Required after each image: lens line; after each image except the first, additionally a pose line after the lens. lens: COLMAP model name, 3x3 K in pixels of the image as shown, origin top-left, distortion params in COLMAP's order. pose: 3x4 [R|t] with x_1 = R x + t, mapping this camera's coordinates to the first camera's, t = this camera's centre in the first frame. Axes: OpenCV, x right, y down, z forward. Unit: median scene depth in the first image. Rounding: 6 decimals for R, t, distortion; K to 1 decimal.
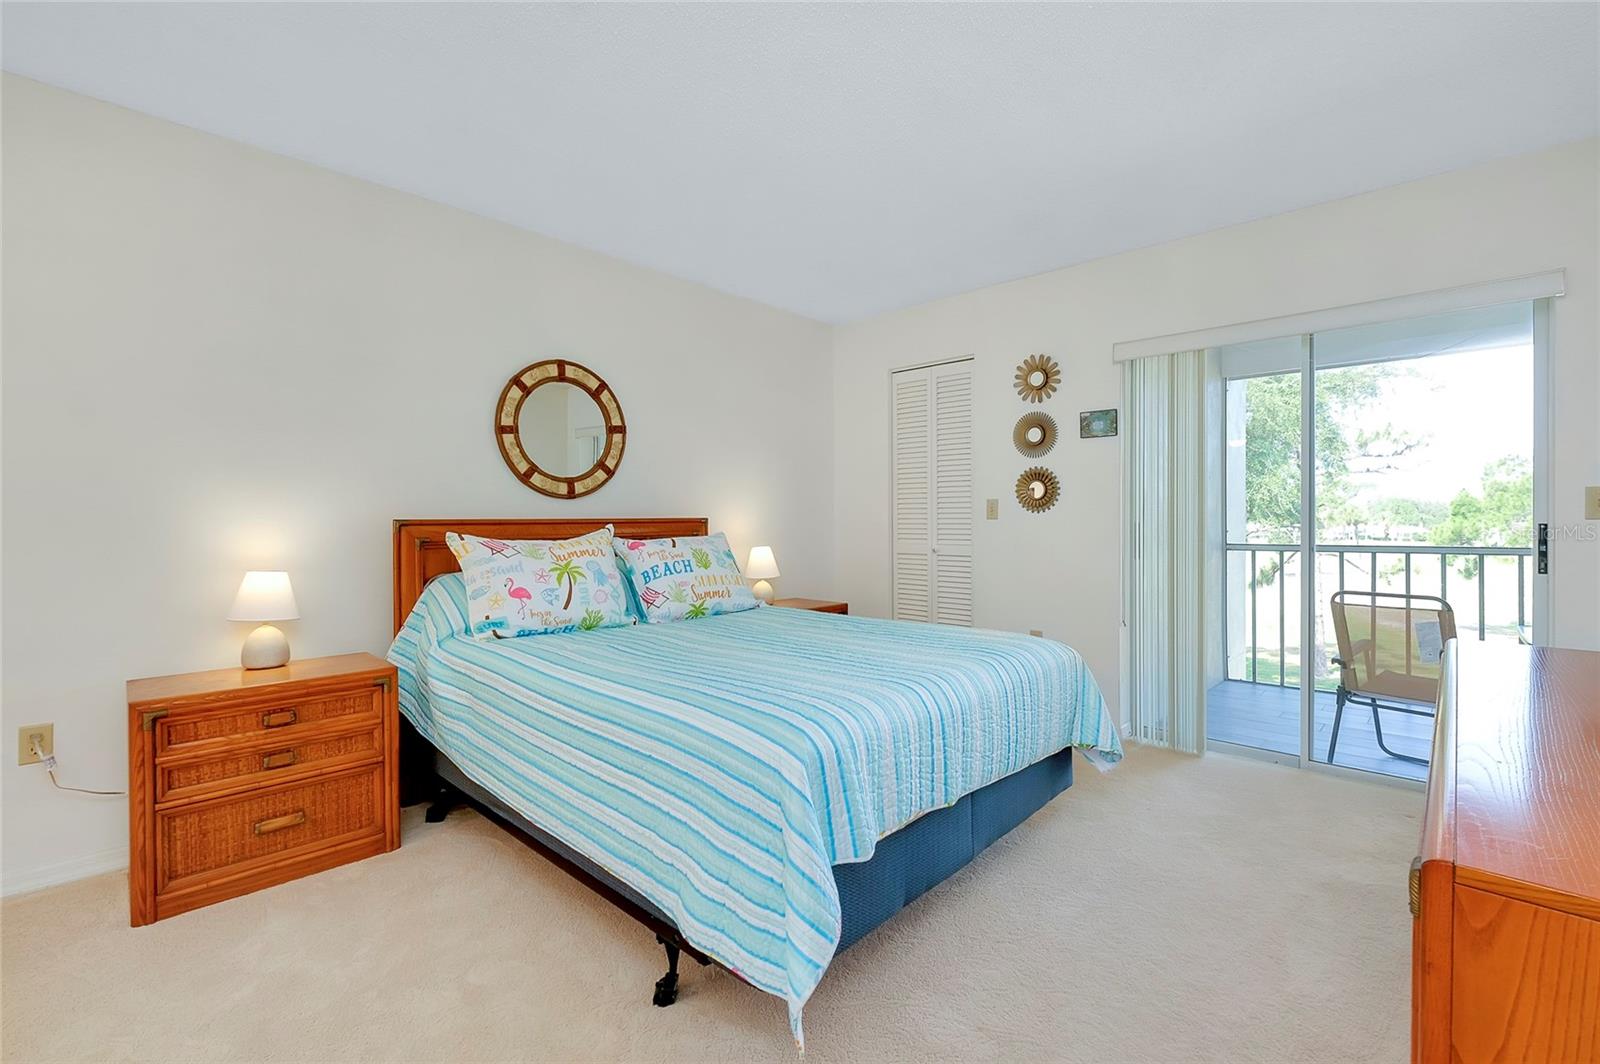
lens RADIAL K [[737.9, 0, 816.8], [0, 737.9, 519.0], [0, 0, 1]] dist [-0.006799, 0.004080]
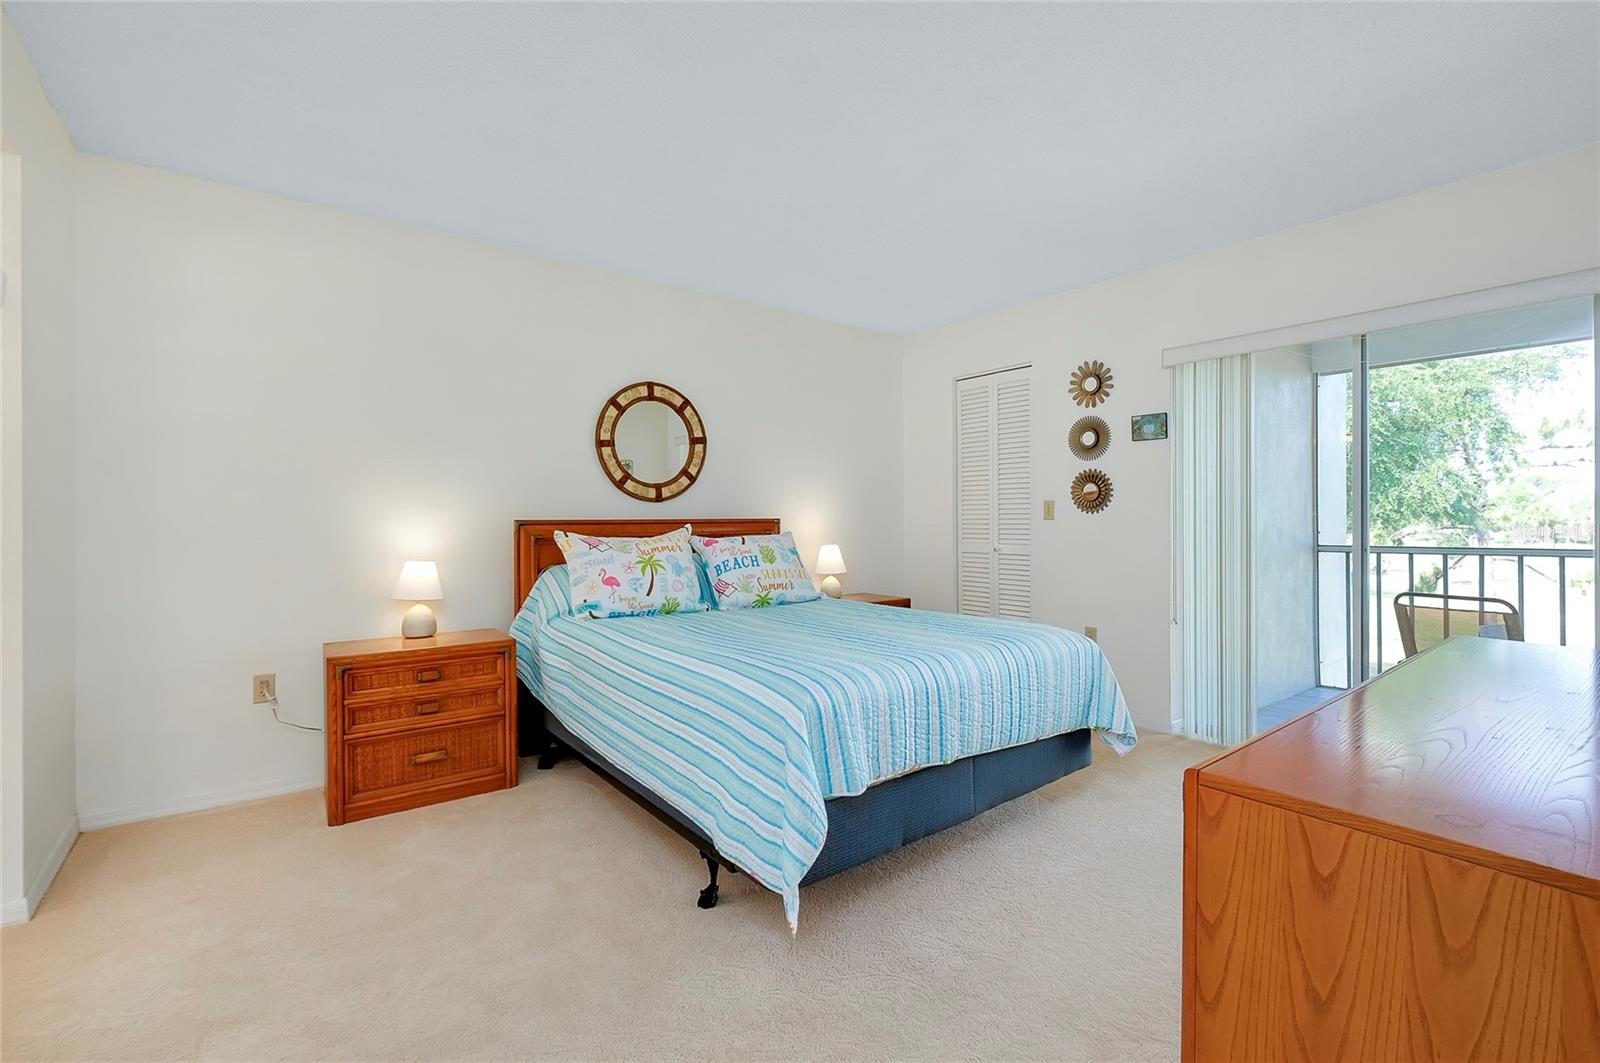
lens RADIAL K [[702.7, 0, 784.9], [0, 702.7, 518.5], [0, 0, 1]] dist [-0.001471, -0.001354]
pose [[0.986883, 0.000038, -0.161435, 0.043404], [-0.000210, 0.999999, -0.001046, -0.000401], [0.161435, 0.001067, 0.986883, -0.058944]]
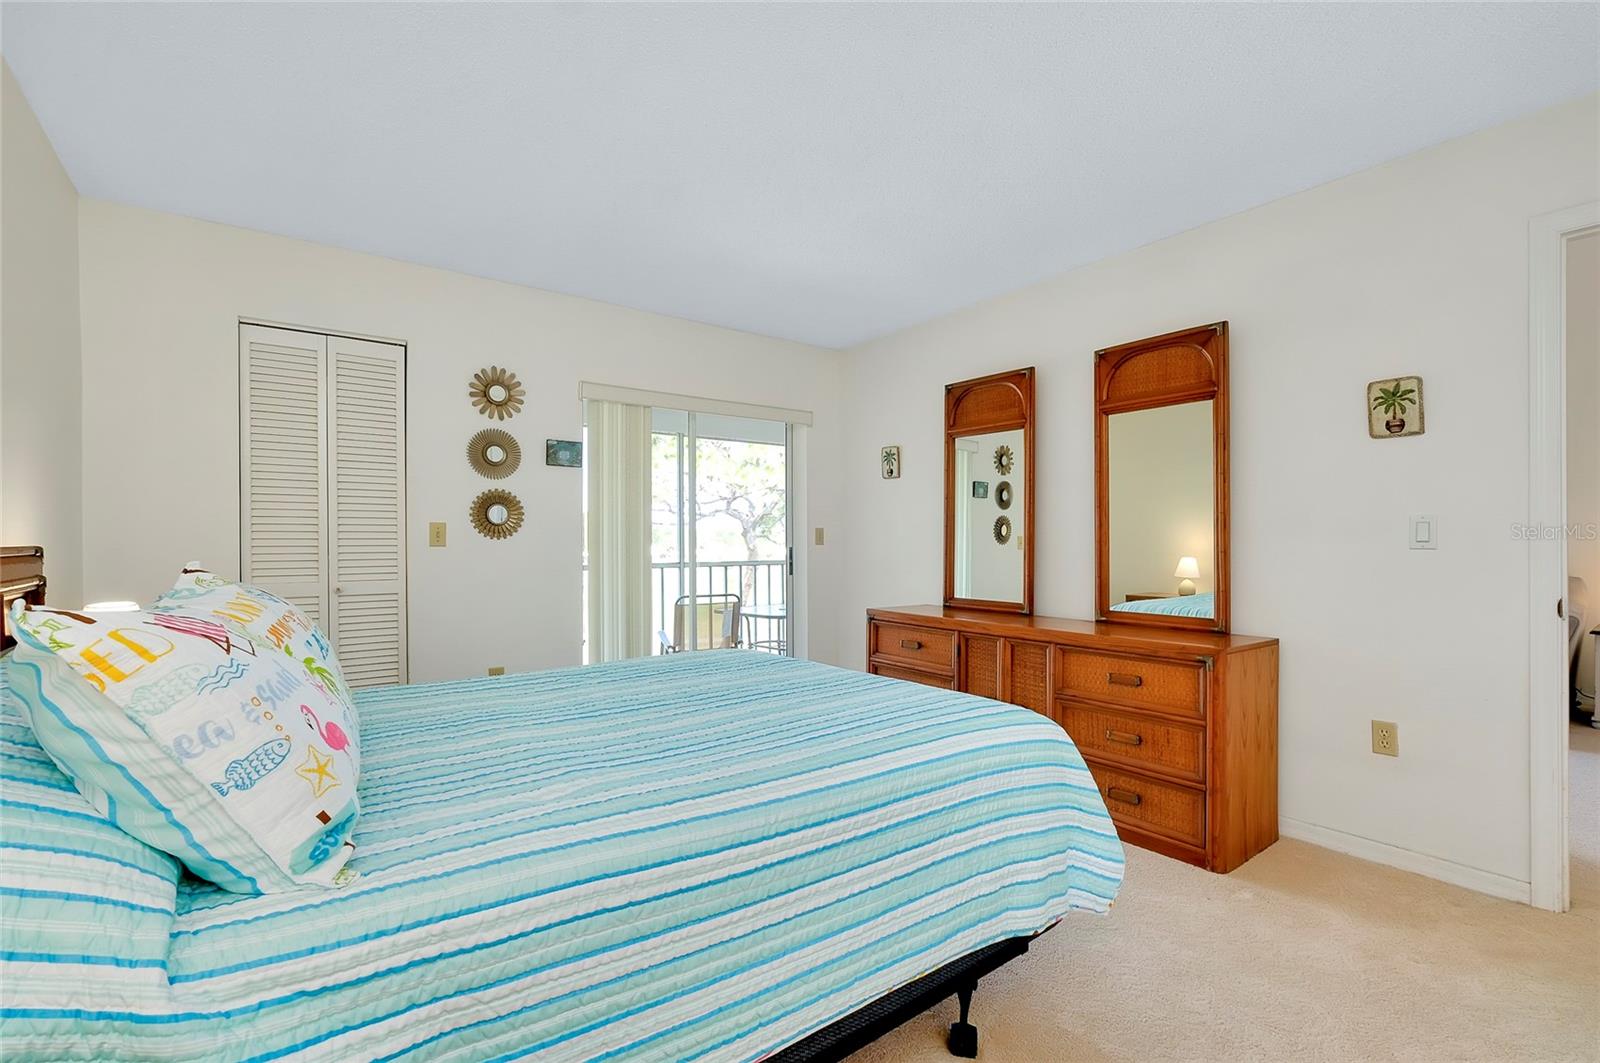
lens RADIAL K [[737.9, 0, 782.6], [0, 737.9, 536.8], [0, 0, 1]] dist [-0.006799, 0.004080]
pose [[0.175687, 0.004917, 0.984434, -0.710991], [0.004694, 0.999972, -0.005832, -0.006238], [-0.984435, 0.005646, 0.175659, 0.642520]]
